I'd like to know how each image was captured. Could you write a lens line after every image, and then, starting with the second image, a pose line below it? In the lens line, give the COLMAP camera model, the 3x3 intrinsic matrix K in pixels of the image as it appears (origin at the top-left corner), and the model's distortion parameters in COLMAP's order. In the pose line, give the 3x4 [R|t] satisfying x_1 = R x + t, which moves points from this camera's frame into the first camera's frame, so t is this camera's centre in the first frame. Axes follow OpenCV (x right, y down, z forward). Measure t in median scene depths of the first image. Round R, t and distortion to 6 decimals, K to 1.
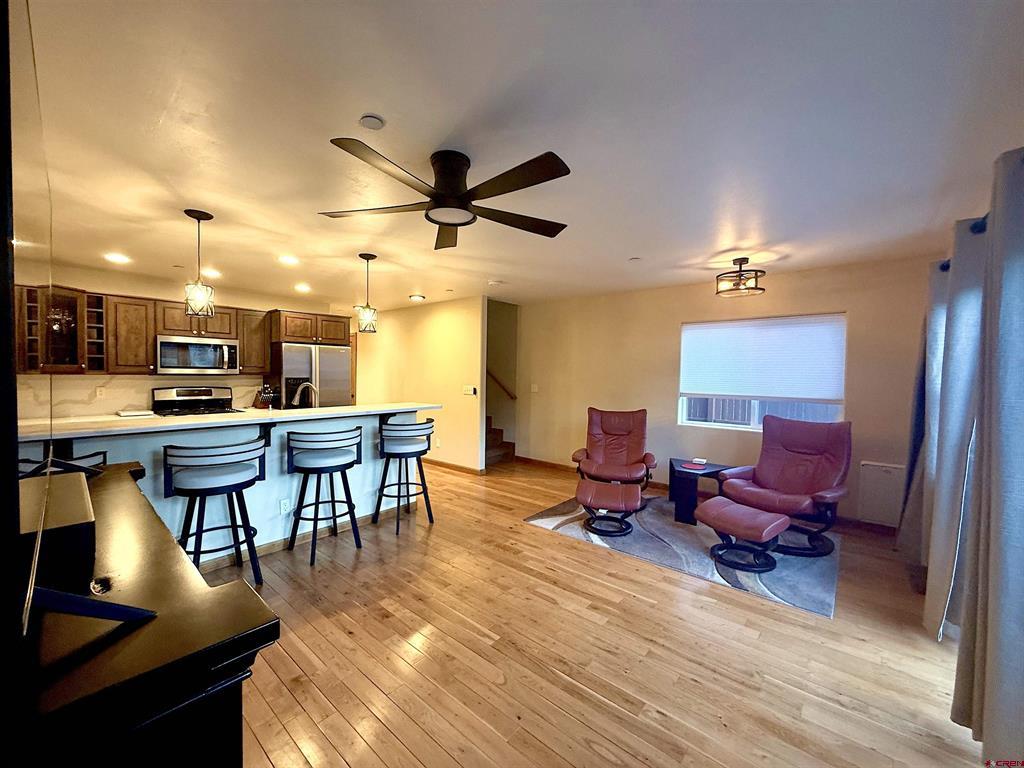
lens RADIAL K [[410.0, 0, 512.0], [0, 410.0, 384.0], [0, 0, 1]] dist [-0.000027, -0.000179]
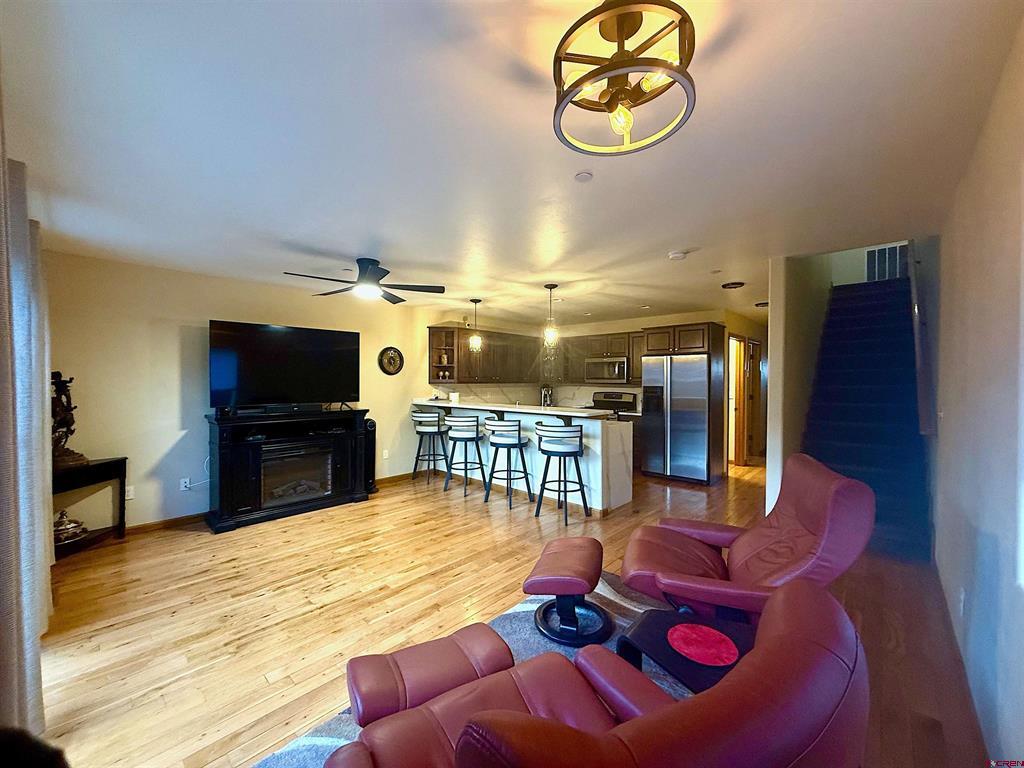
lens RADIAL K [[418.3, 0, 510.4], [0, 418.3, 371.6], [0, 0, 1]] dist [0.000351, 0.000156]
pose [[-0.032459, -0.025261, -0.999154, 1.212547], [-0.049351, 0.998502, -0.023641, -0.021223], [0.998254, 0.048542, -0.033657, 1.235893]]
